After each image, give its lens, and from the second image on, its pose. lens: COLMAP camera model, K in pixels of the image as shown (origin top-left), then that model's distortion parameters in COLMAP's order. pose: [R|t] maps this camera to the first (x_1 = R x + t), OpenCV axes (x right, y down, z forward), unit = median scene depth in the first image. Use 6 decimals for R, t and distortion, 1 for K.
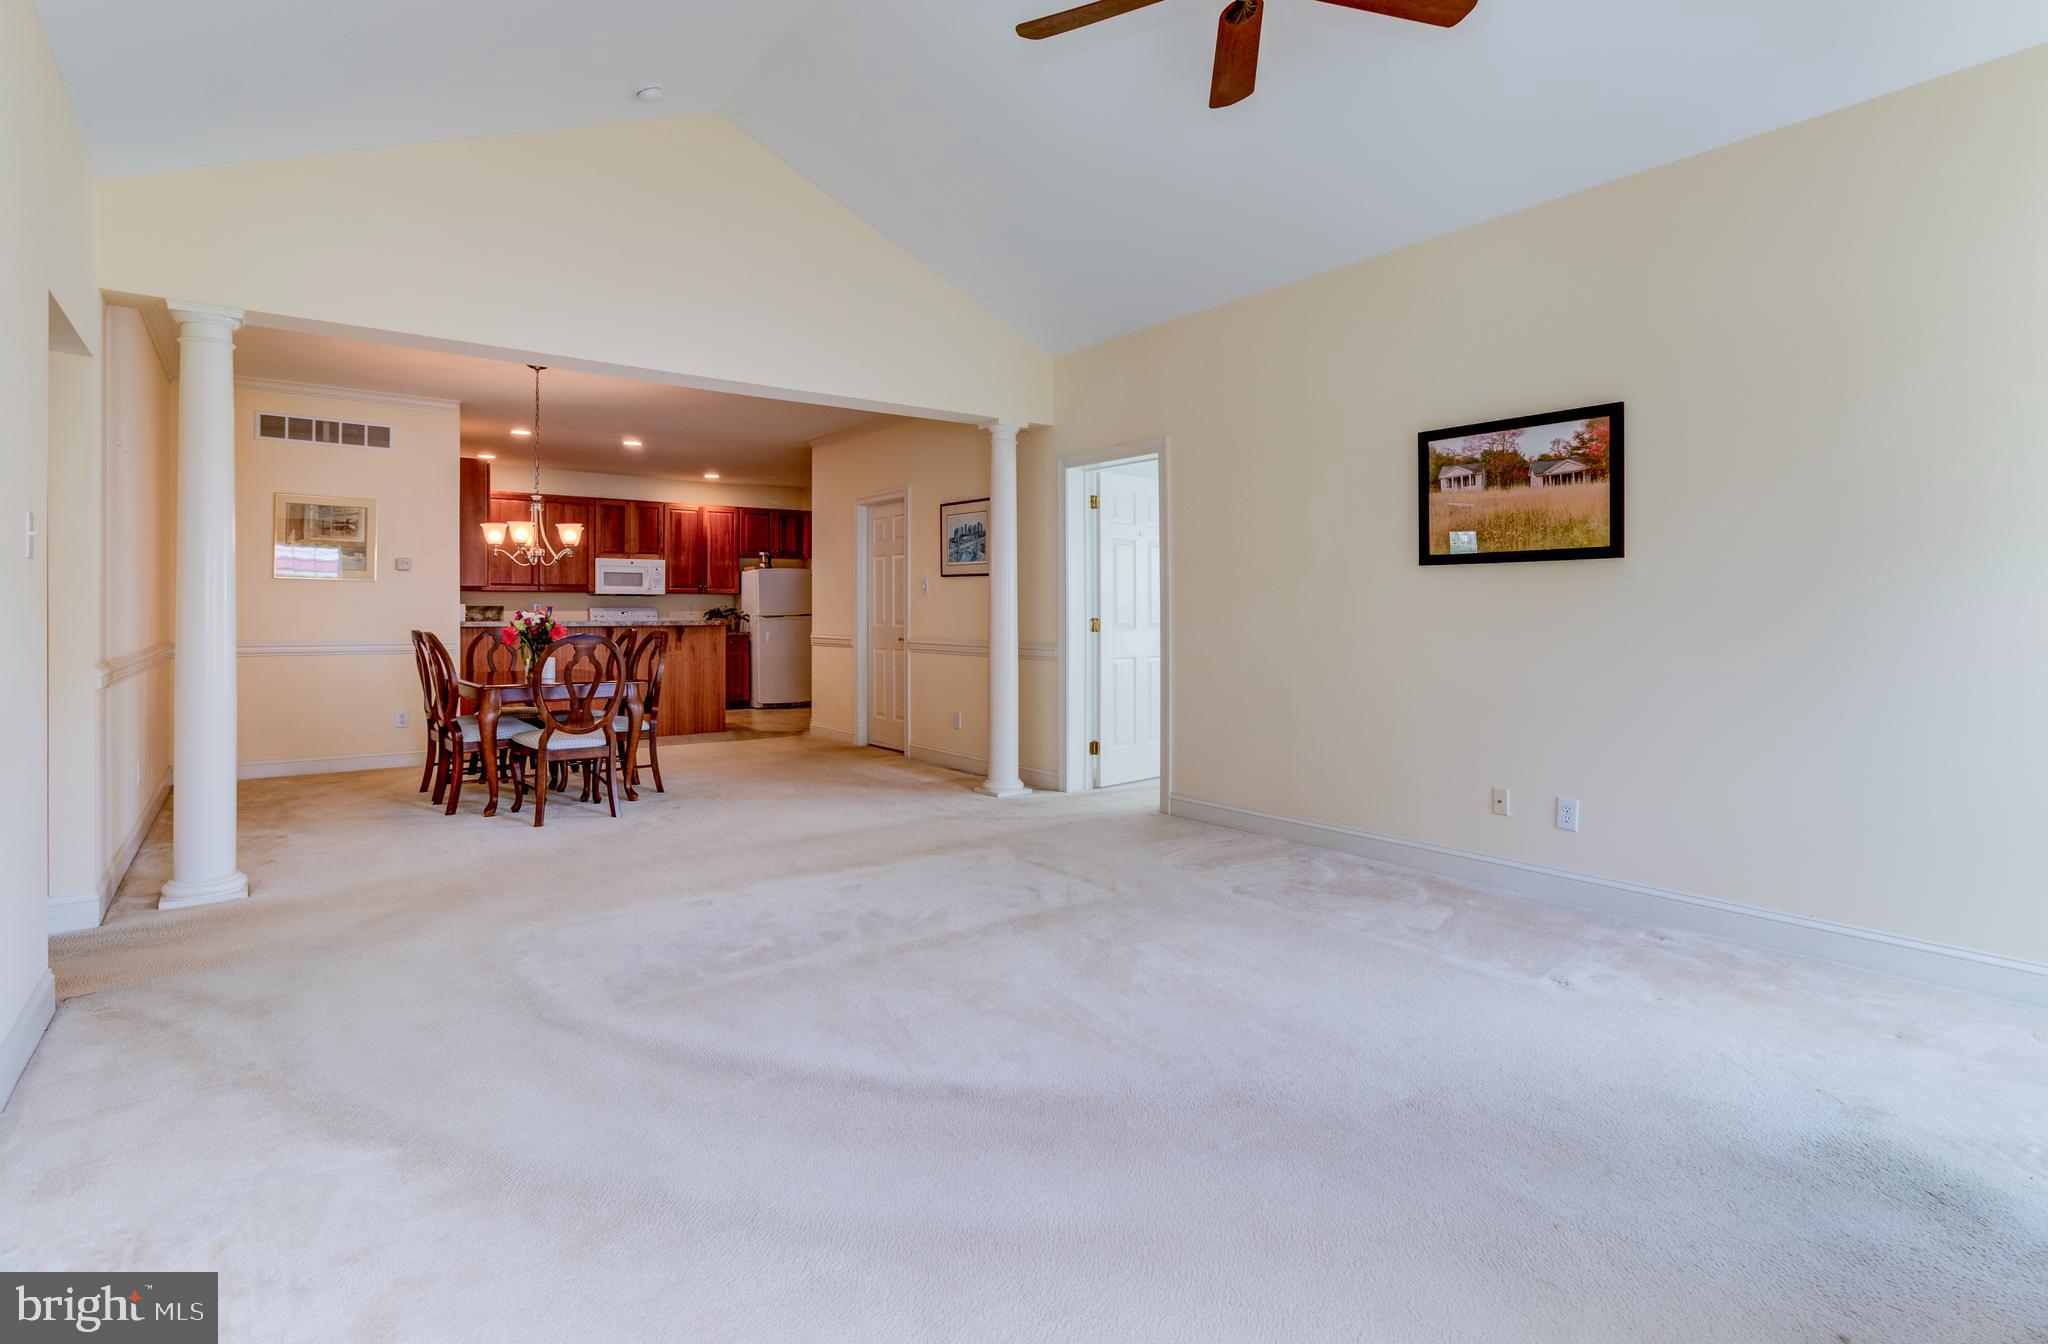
lens RADIAL K [[1005.4, 0, 987.6], [0, 1005.4, 641.6], [0, 0, 1]] dist [0.030393, 0.000307]
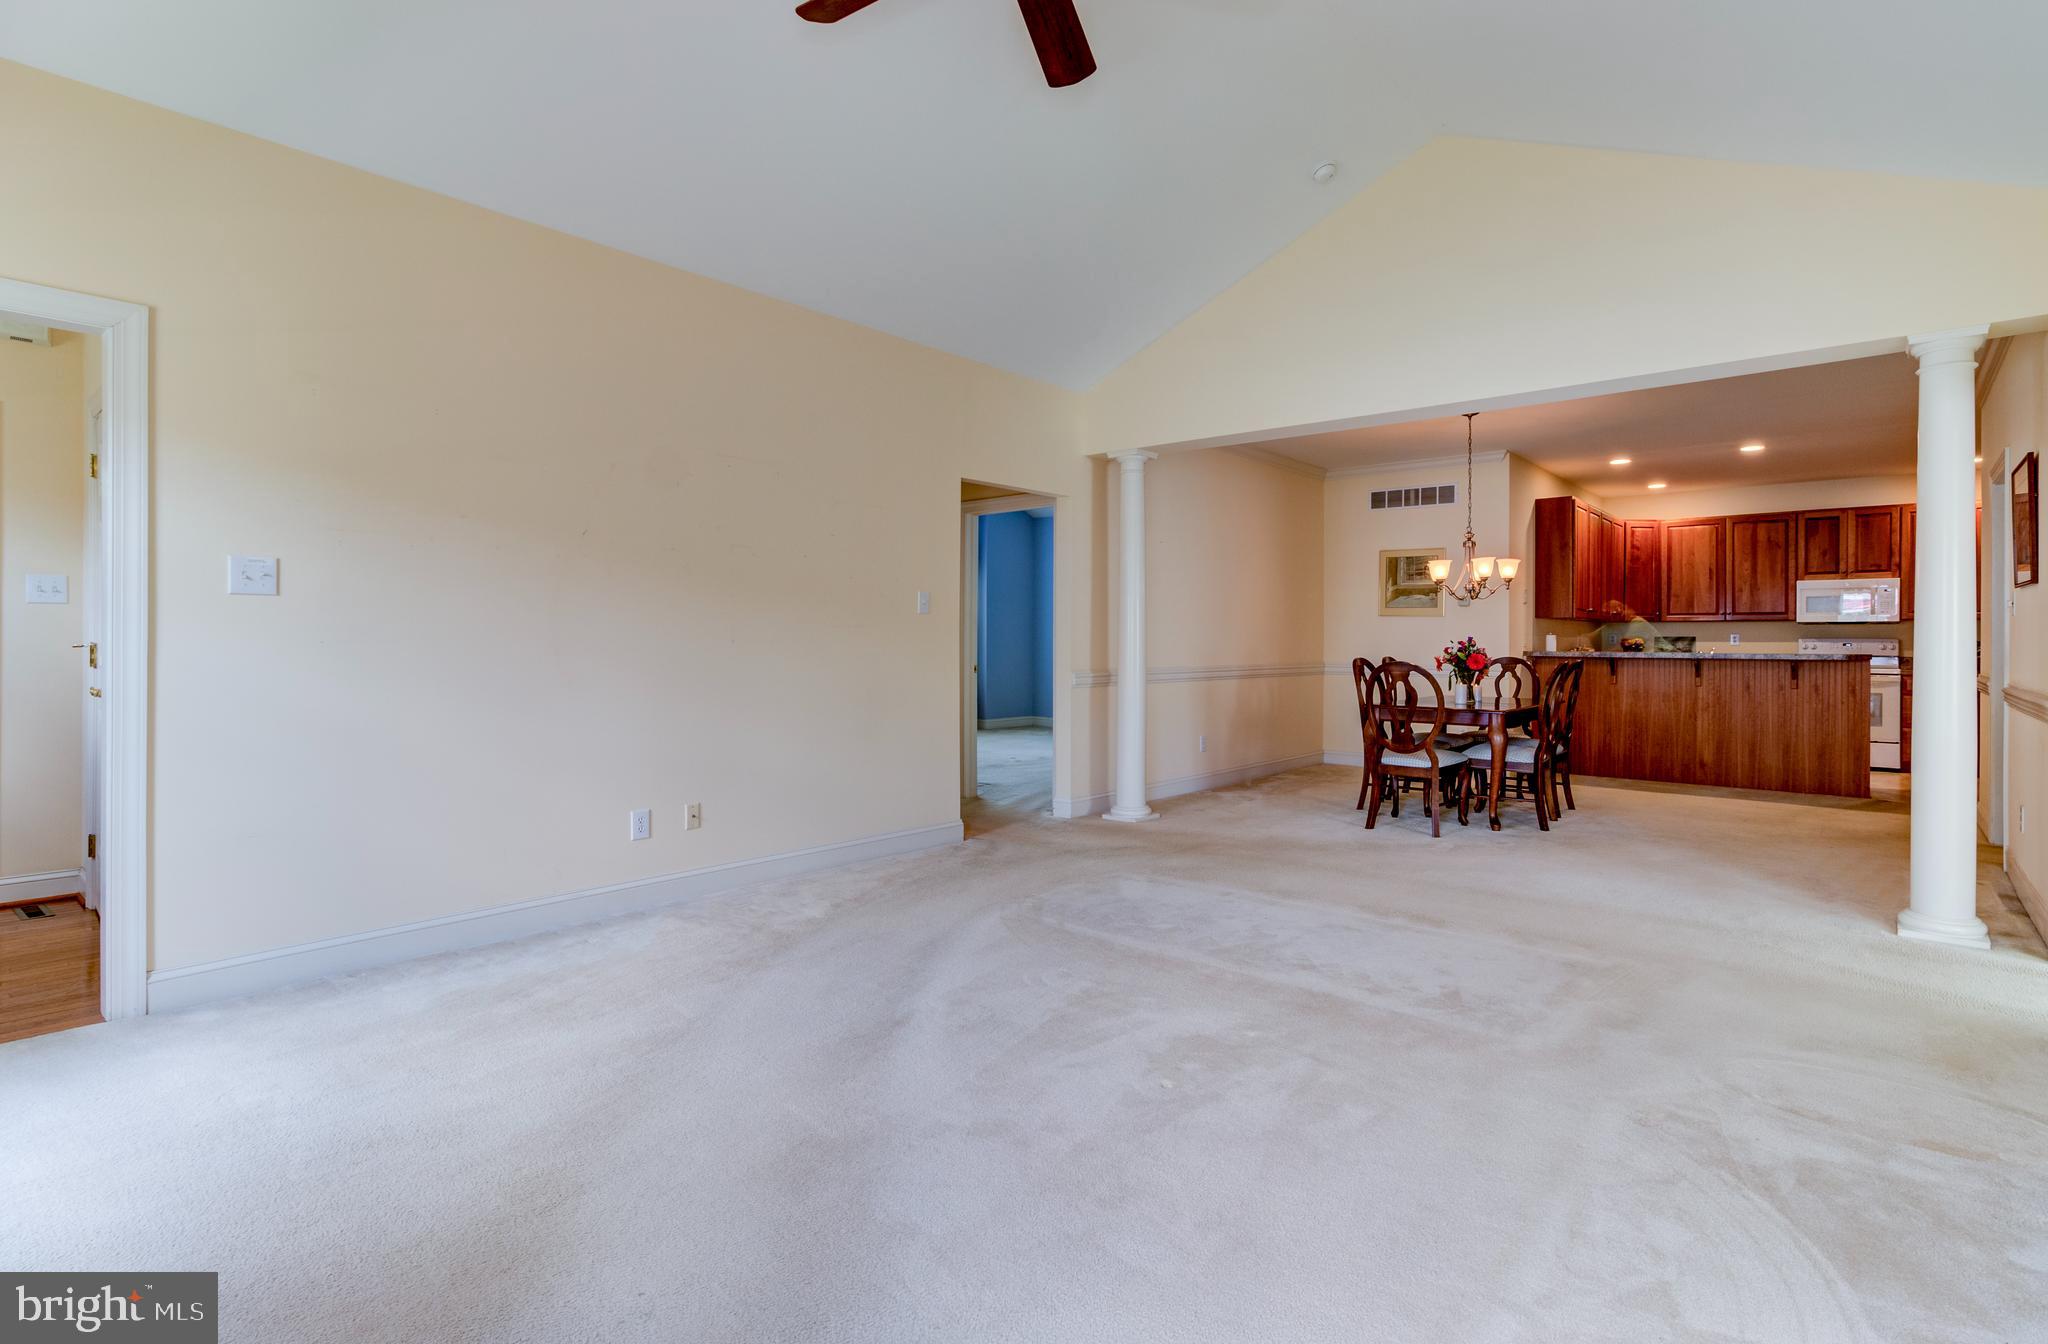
lens RADIAL K [[971.1, 0, 1072.7], [0, 971.1, 642.5], [0, 0, 1]] dist [-0.000297, -0.000412]
pose [[0.261420, 0.003694, -0.965218, 0.301871], [-0.033615, 0.999421, -0.005279, -0.005713], [0.964640, 0.033826, 0.261393, 0.224264]]
